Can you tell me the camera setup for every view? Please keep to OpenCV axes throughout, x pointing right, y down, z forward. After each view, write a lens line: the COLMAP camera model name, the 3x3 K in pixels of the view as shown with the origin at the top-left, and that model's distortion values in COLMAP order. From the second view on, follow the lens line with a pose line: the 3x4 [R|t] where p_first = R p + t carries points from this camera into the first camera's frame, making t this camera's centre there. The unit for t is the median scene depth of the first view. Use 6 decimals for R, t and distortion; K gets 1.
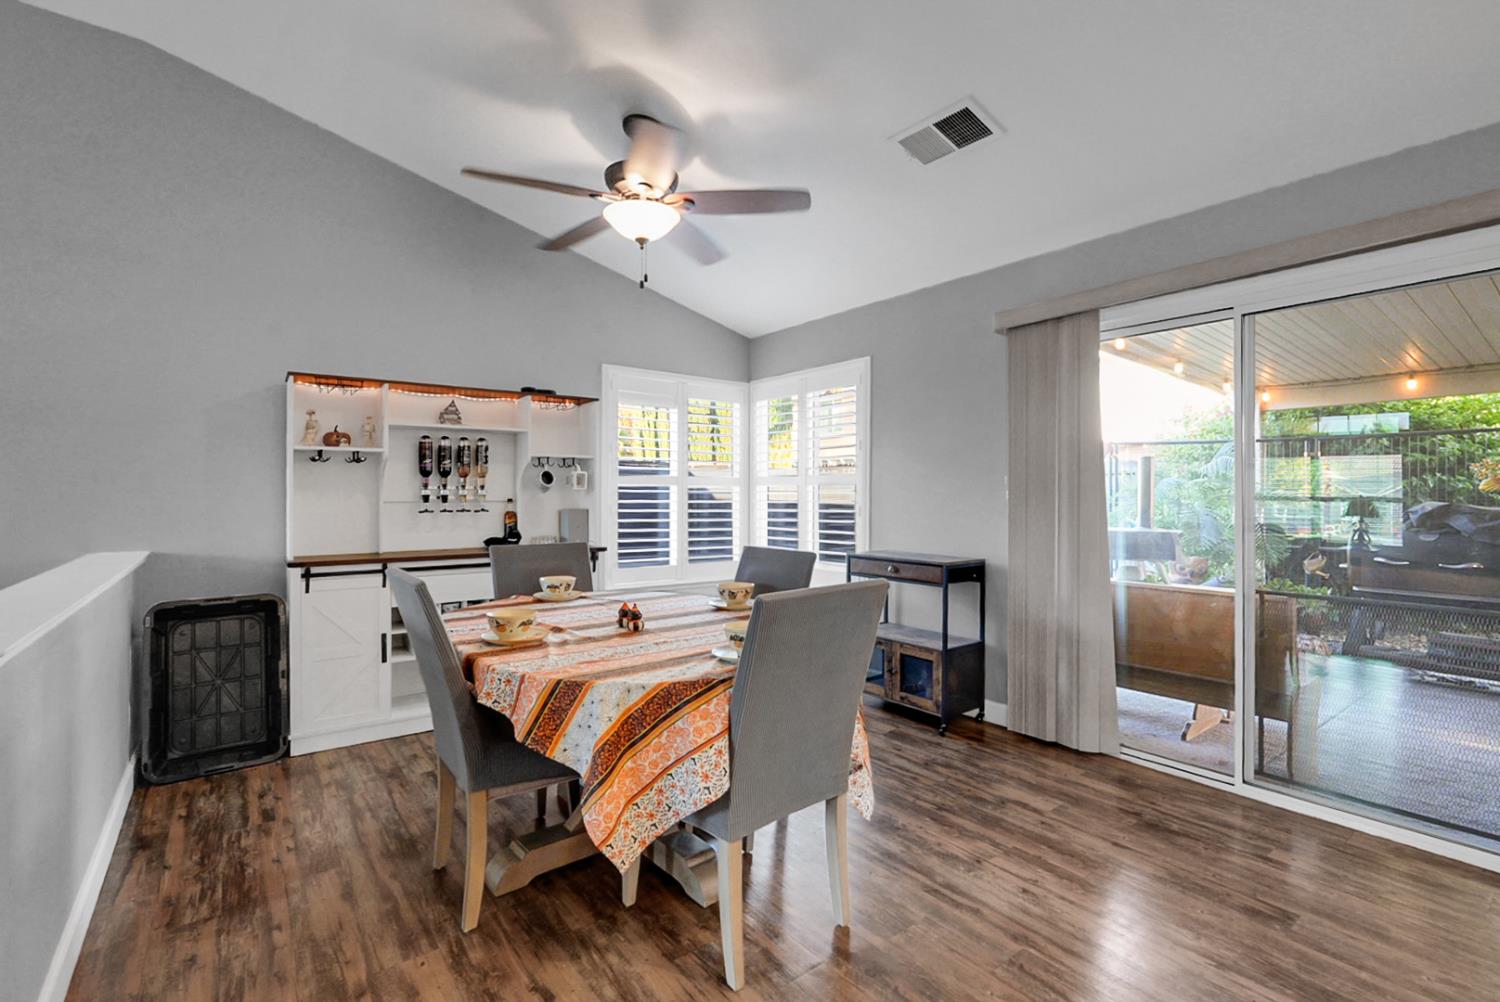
lens RADIAL K [[689.2, 0, 744.1], [0, 689.2, 499.4], [0, 0, 1]] dist [0.001095, 0.000729]
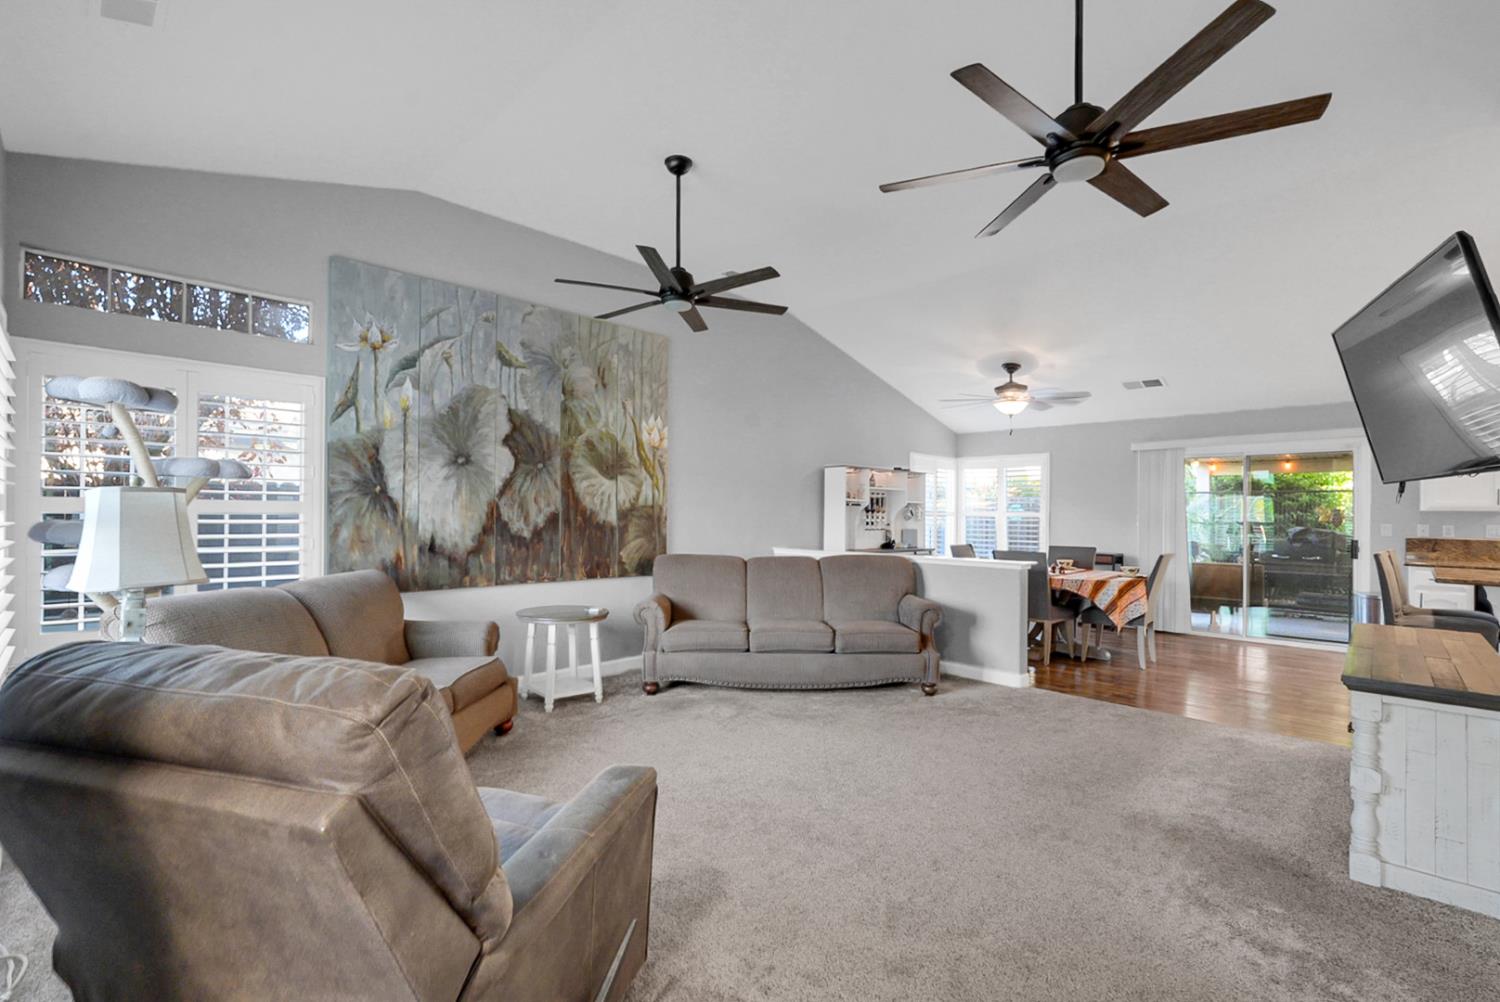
lens RADIAL K [[689.2, 0, 744.1], [0, 689.2, 499.4], [0, 0, 1]] dist [0.001095, 0.000729]
pose [[0.989763, 0.009873, 0.142380, -0.980906], [-0.005806, 0.999564, -0.028950, -0.009655], [-0.142604, 0.027827, 0.989389, -0.838004]]
